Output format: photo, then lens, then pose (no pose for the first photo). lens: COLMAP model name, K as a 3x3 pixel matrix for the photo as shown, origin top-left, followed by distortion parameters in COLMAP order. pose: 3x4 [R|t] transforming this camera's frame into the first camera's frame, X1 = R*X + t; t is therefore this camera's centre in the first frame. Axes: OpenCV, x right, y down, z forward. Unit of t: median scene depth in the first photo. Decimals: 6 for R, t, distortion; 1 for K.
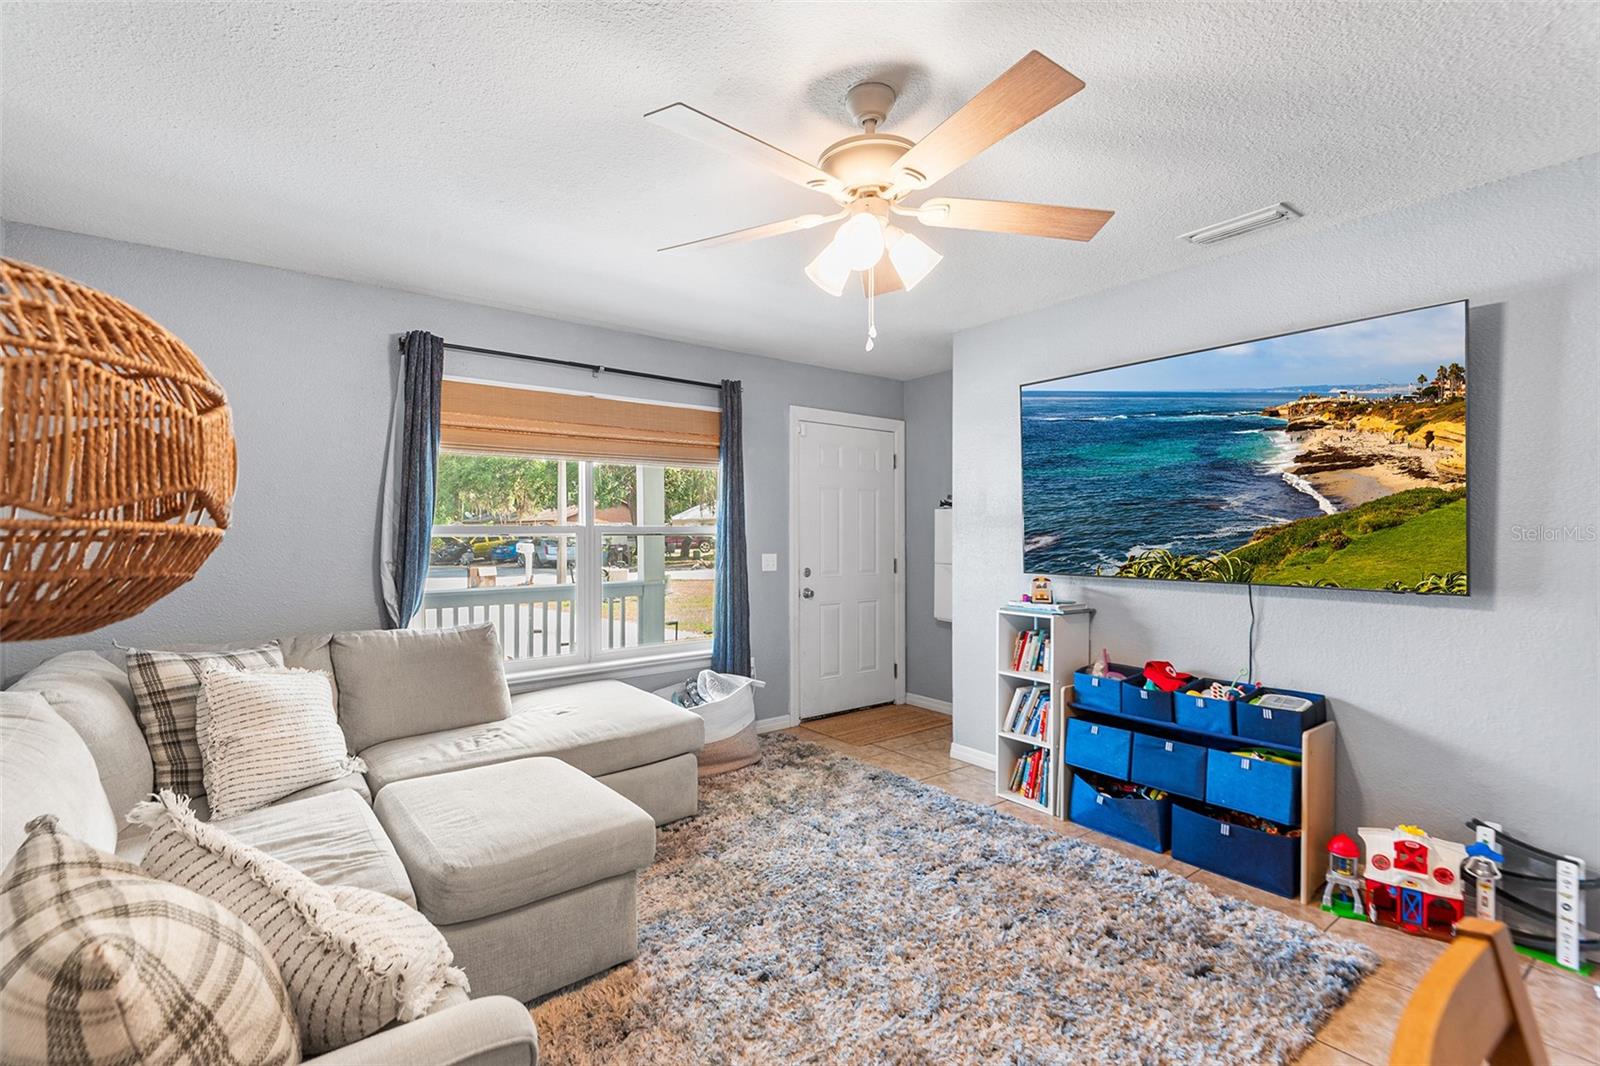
lens RADIAL K [[730.8, 0, 799.0], [0, 730.8, 530.1], [0, 0, 1]] dist [0.029633, -0.012665]
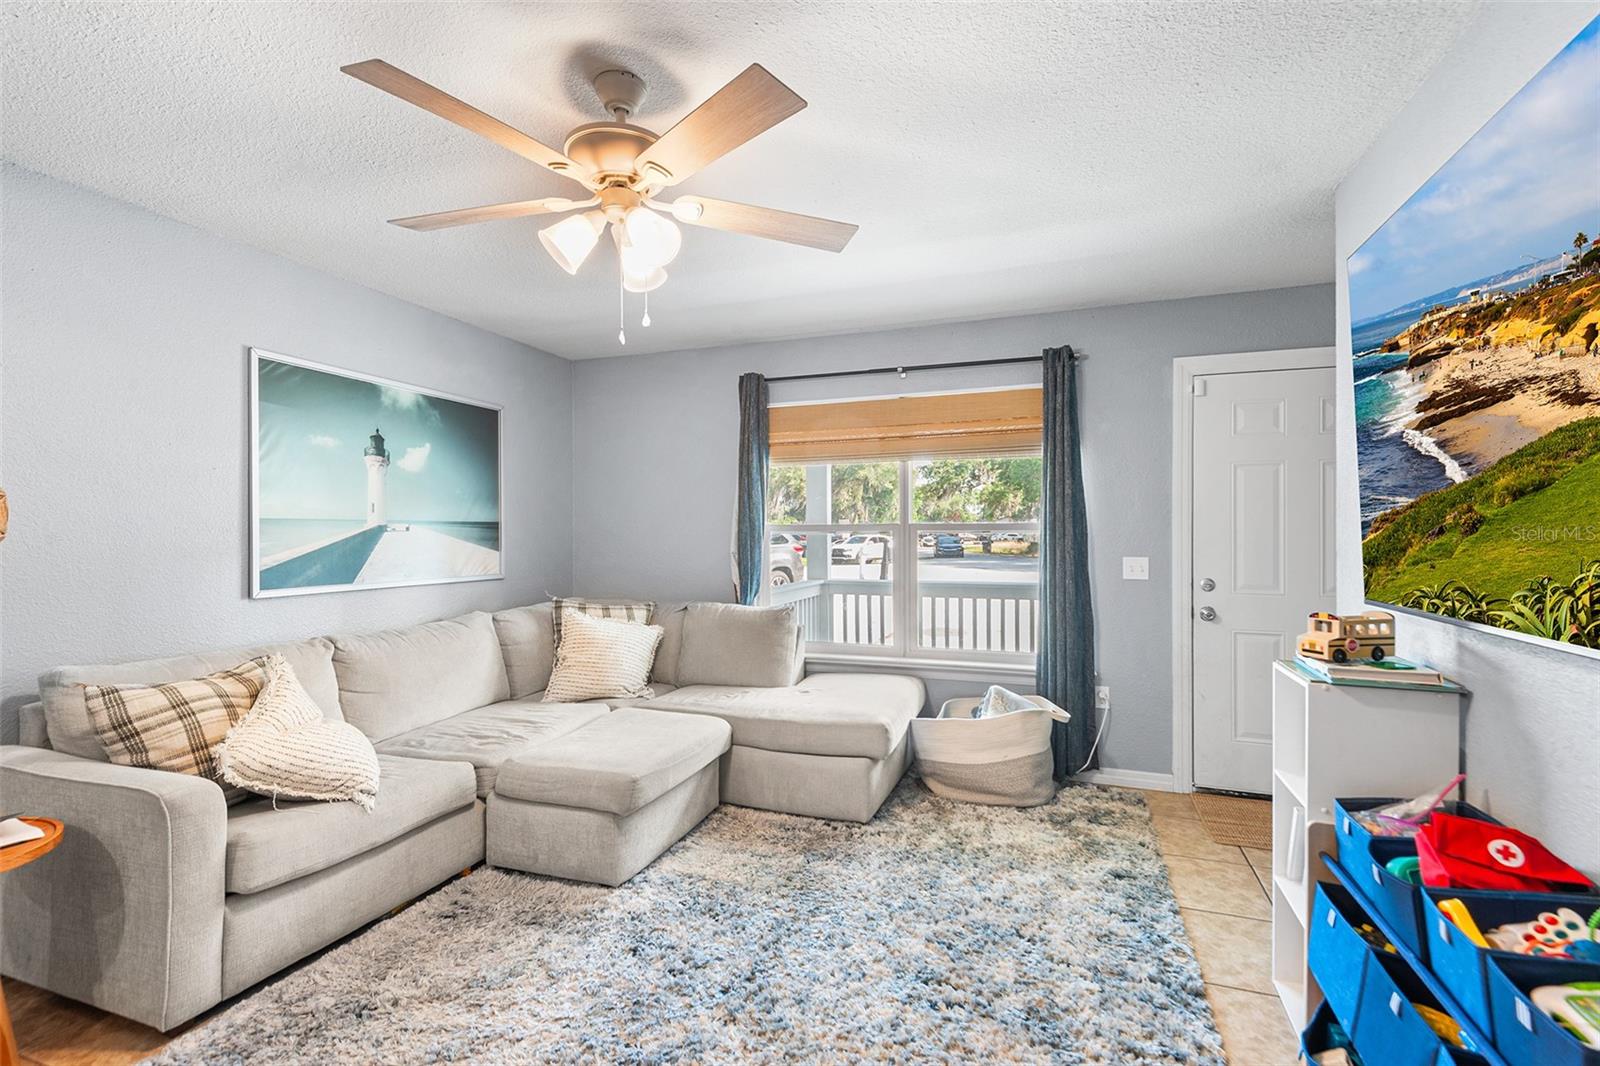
lens RADIAL K [[730.8, 0, 792.4], [0, 730.8, 530.2], [0, 0, 1]] dist [0.029633, -0.012665]
pose [[0.525753, -0.006066, -0.850616, 0.580954], [0.004404, 0.999981, -0.004409, 0.007731], [0.850626, -0.001428, 0.525769, 0.384079]]
